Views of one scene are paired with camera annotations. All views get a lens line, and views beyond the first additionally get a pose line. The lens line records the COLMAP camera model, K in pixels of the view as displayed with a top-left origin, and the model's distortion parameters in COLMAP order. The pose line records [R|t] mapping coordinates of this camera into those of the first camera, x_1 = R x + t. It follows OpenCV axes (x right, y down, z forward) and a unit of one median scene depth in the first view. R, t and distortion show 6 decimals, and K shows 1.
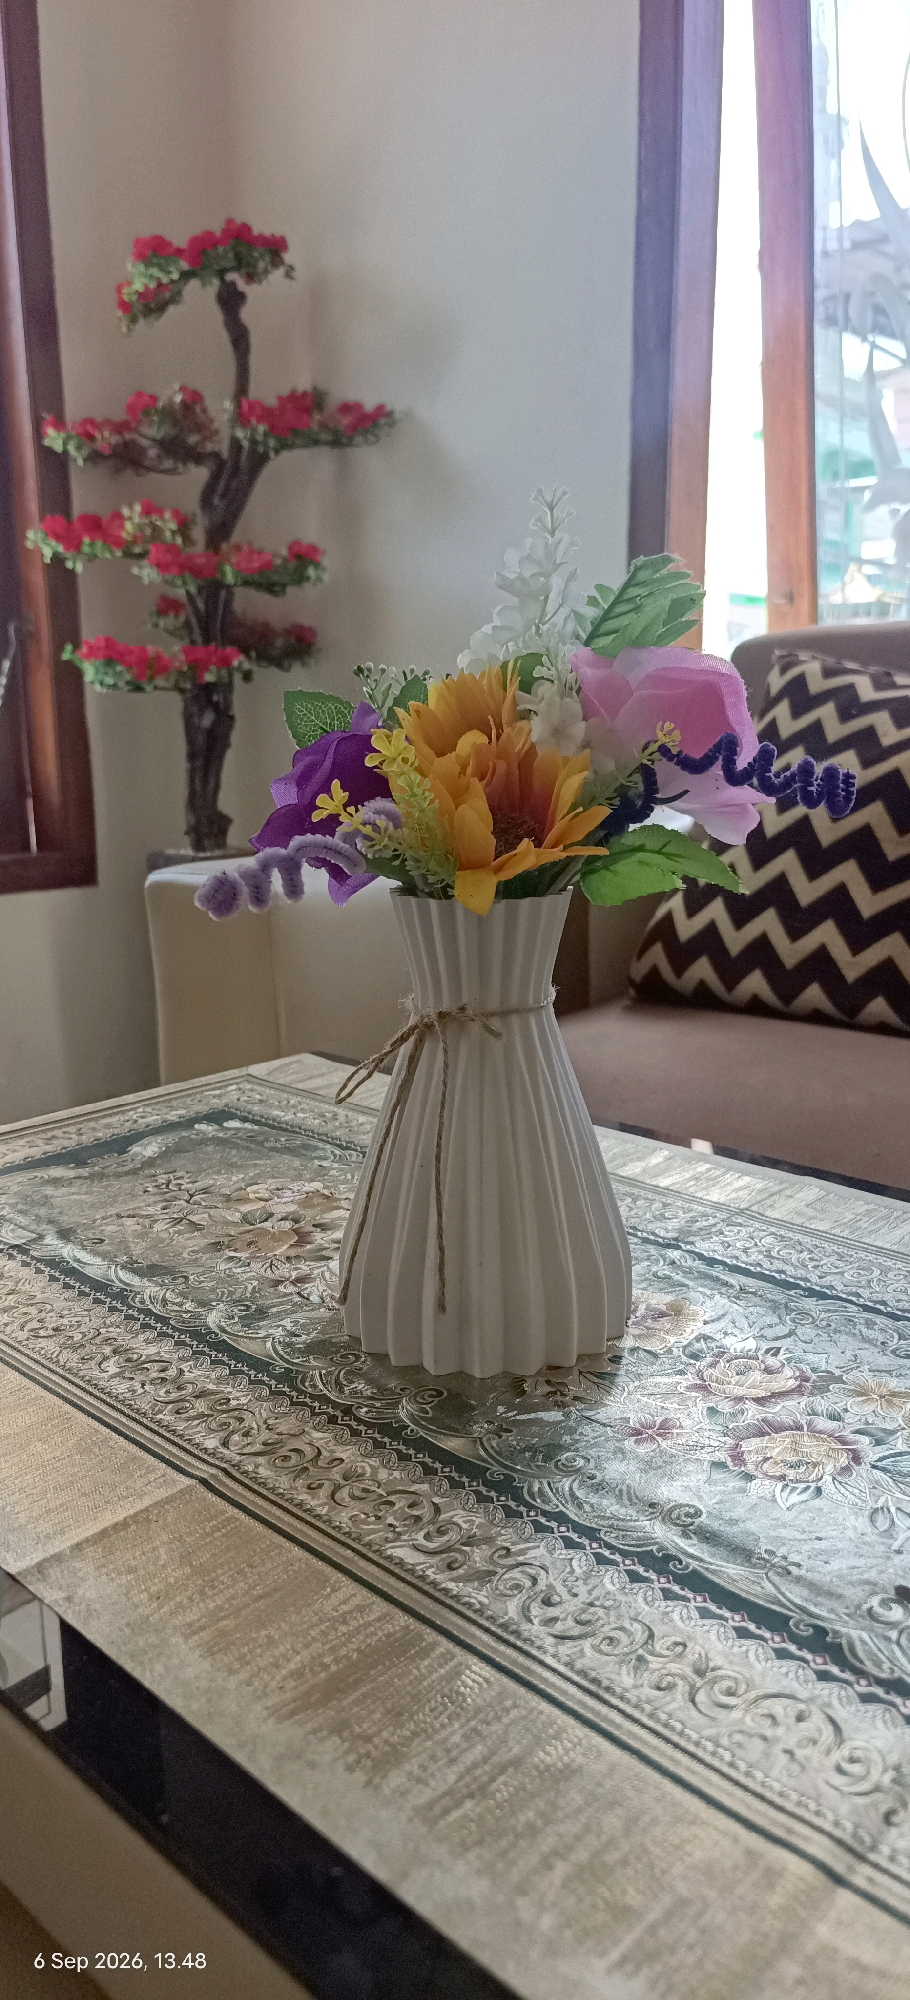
lens RADIAL K [[1204.8, 0, 445.3], [0, 1204.8, 997.4], [0, 0, 1]] dist [-0.029323, -0.000101]
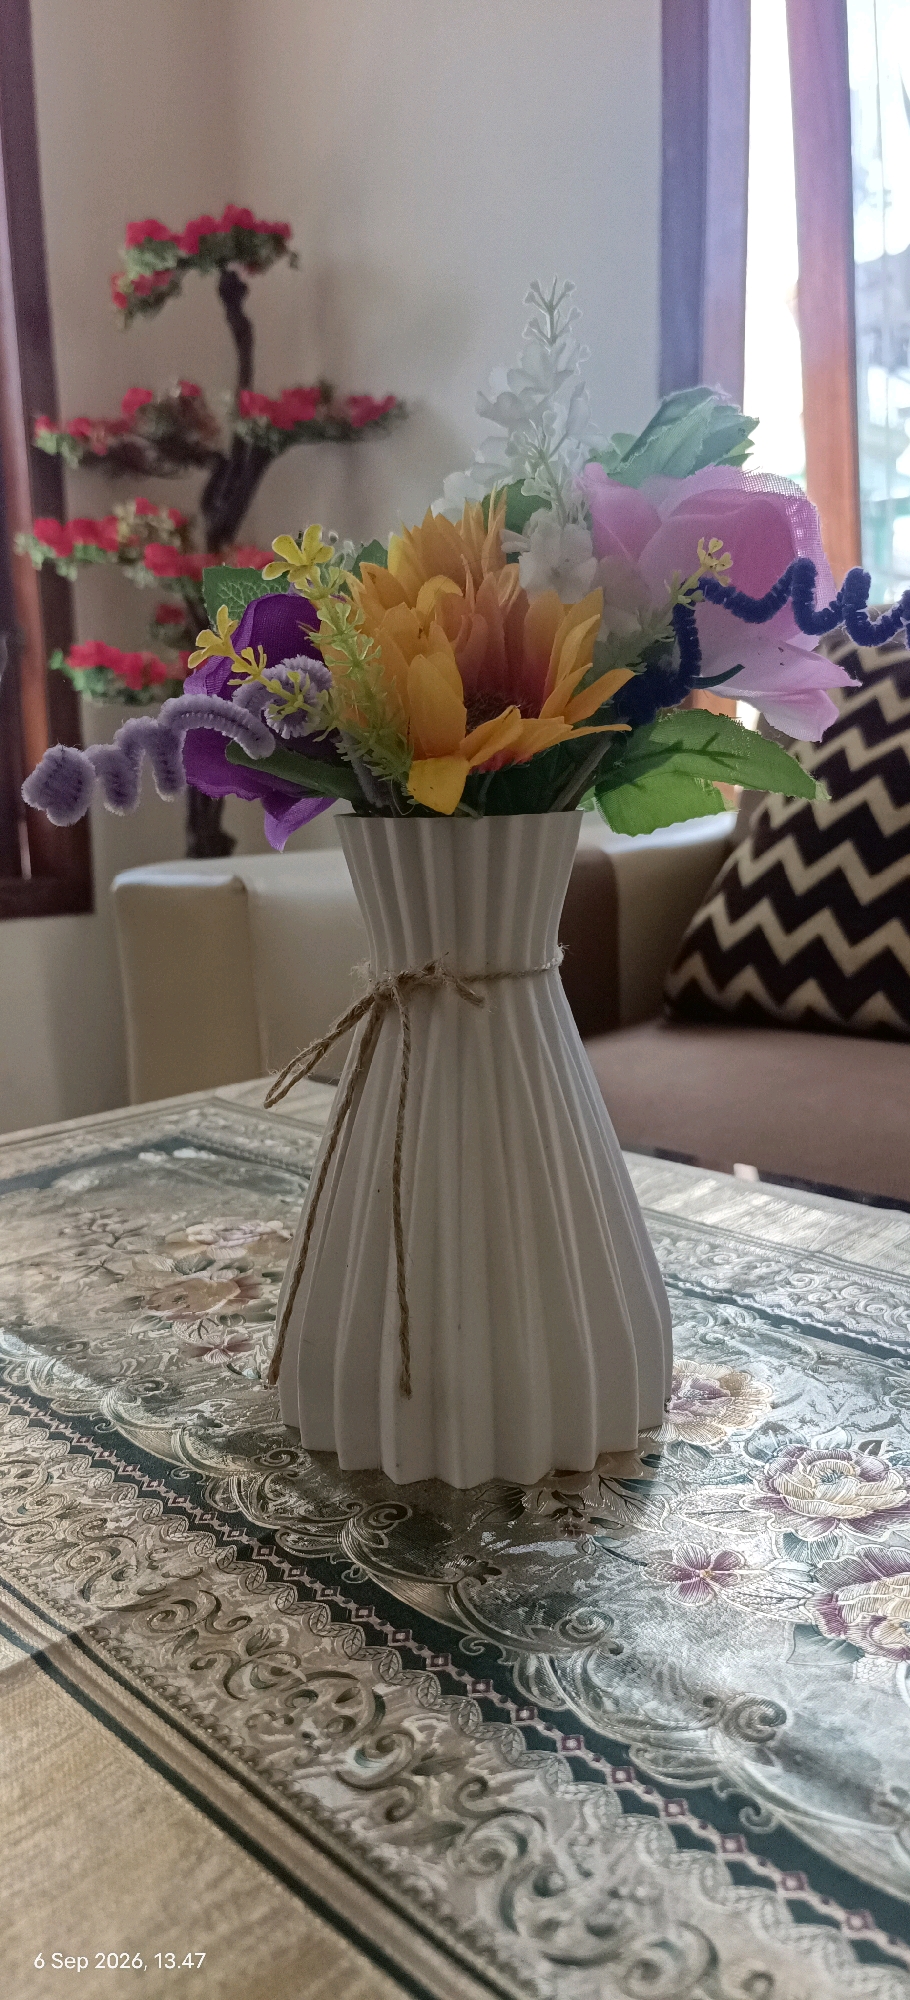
lens RADIAL K [[1241.1, 0, 455.0], [0, 1241.1, 1000.0], [0, 0, 1]] dist [-0.042374, 0.042258]
pose [[0.999839, -0.008027, -0.016043, 0.038072], [0.007488, 0.999414, -0.033407, 0.049815], [0.016301, 0.033281, 0.999313, 0.248561]]
